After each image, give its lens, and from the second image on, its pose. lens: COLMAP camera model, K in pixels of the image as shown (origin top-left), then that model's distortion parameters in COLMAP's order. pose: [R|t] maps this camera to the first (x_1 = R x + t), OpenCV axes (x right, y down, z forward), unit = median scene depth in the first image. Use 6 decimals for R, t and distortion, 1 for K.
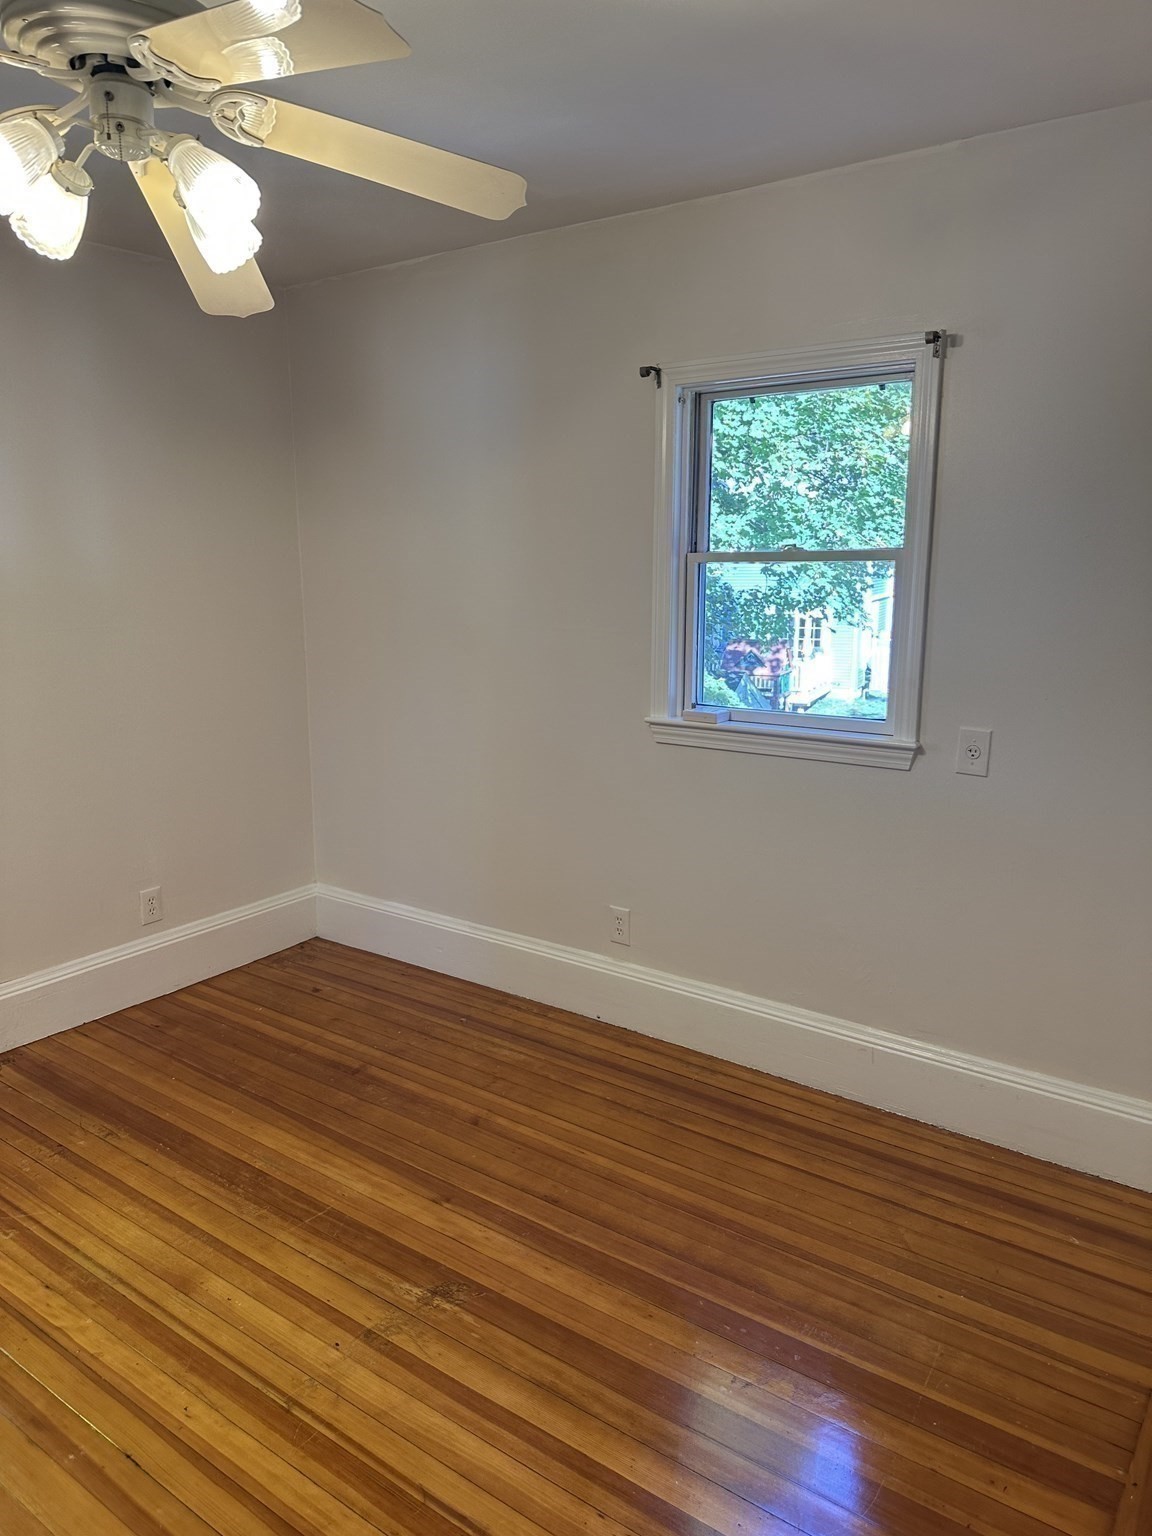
lens RADIAL K [[1090.4, 0, 572.1], [0, 1090.4, 772.2], [0, 0, 1]] dist [0.060653, -0.084847]
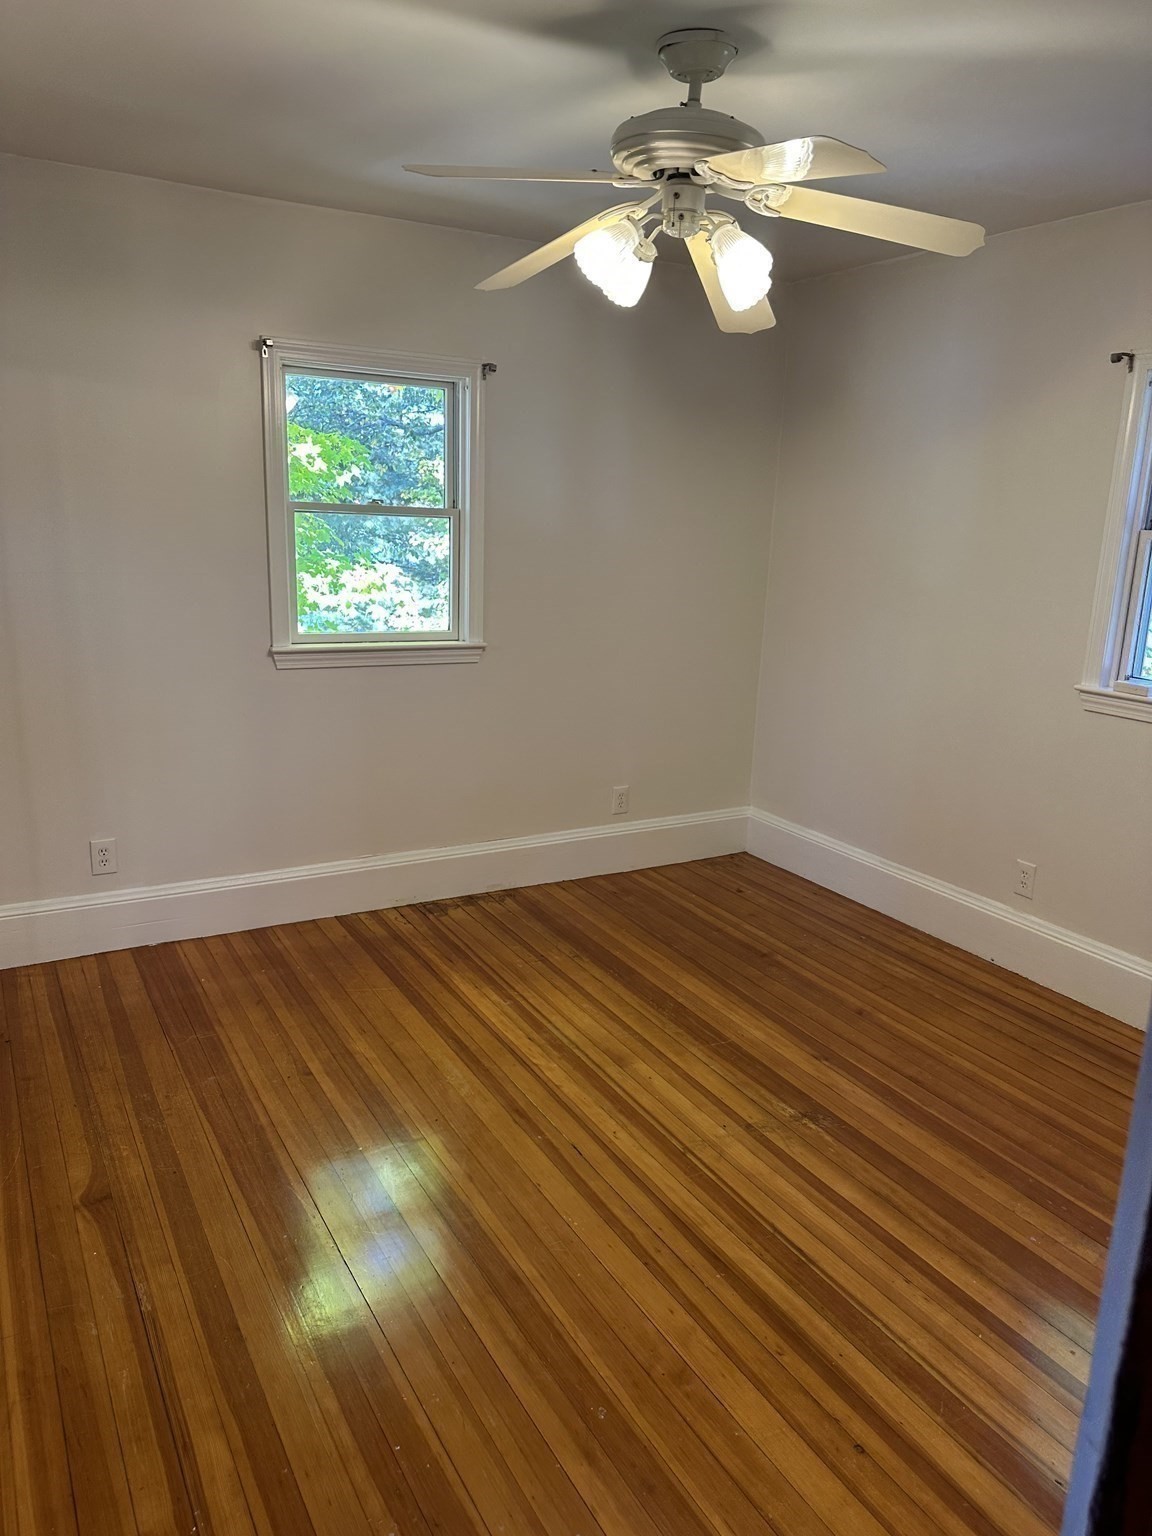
lens RADIAL K [[1090.4, 0, 572.1], [0, 1090.4, 772.2], [0, 0, 1]] dist [0.060653, -0.084847]
pose [[0.912332, 0.125386, -0.389780, 0.067309], [-0.113277, 0.992095, 0.054001, 0.042850], [0.393470, -0.005114, 0.919323, -0.234556]]
